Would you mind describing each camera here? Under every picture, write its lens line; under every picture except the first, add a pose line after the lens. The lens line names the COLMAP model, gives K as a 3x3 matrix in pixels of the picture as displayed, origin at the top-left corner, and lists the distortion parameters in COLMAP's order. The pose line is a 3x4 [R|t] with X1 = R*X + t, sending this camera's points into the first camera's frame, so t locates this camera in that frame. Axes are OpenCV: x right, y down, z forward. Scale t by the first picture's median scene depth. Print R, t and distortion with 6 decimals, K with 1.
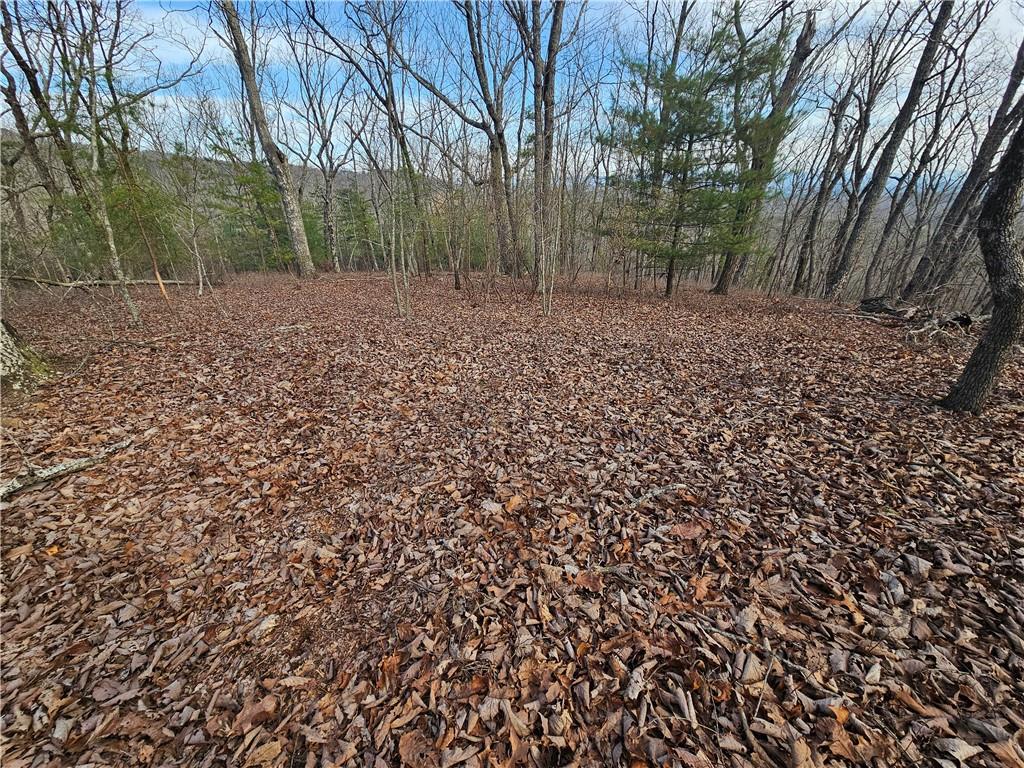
lens RADIAL K [[410.7, 0, 514.0], [0, 410.7, 388.0], [0, 0, 1]] dist [-0.000620, 0.000141]
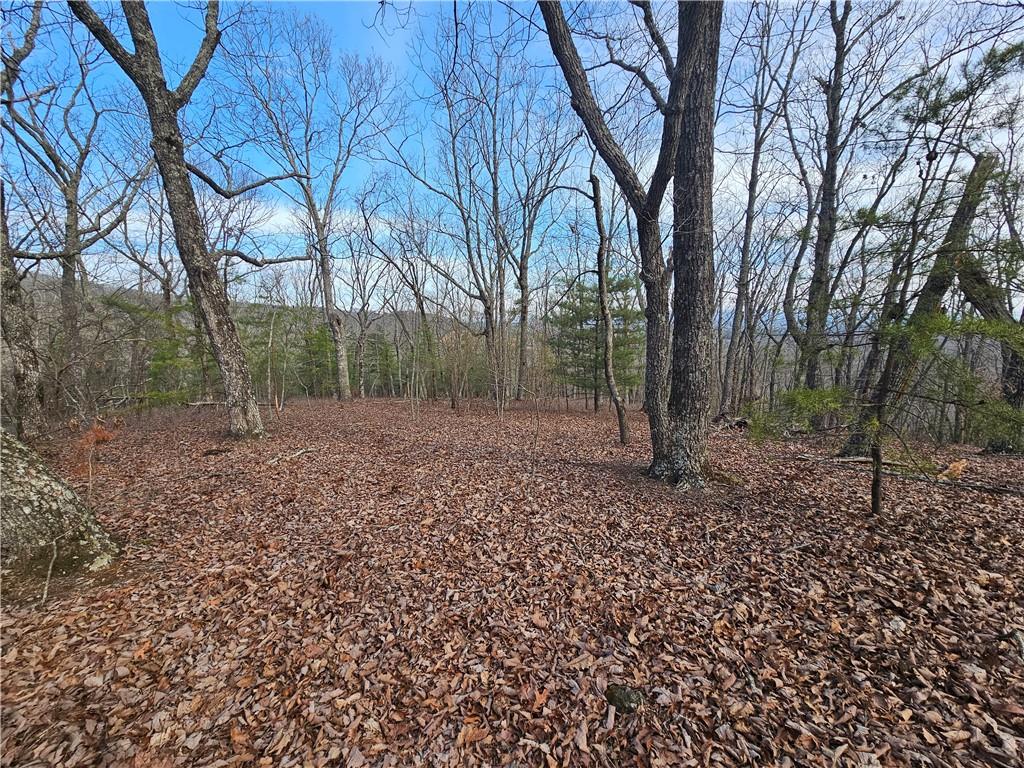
lens RADIAL K [[410.7, 0, 513.4], [0, 410.7, 381.5], [0, 0, 1]] dist [-0.000620, 0.000141]
pose [[0.999834, -0.002019, -0.018101, 0.075747], [-0.003749, 0.949746, -0.312998, 0.090260], [0.017823, 0.313014, 0.949581, -0.292038]]
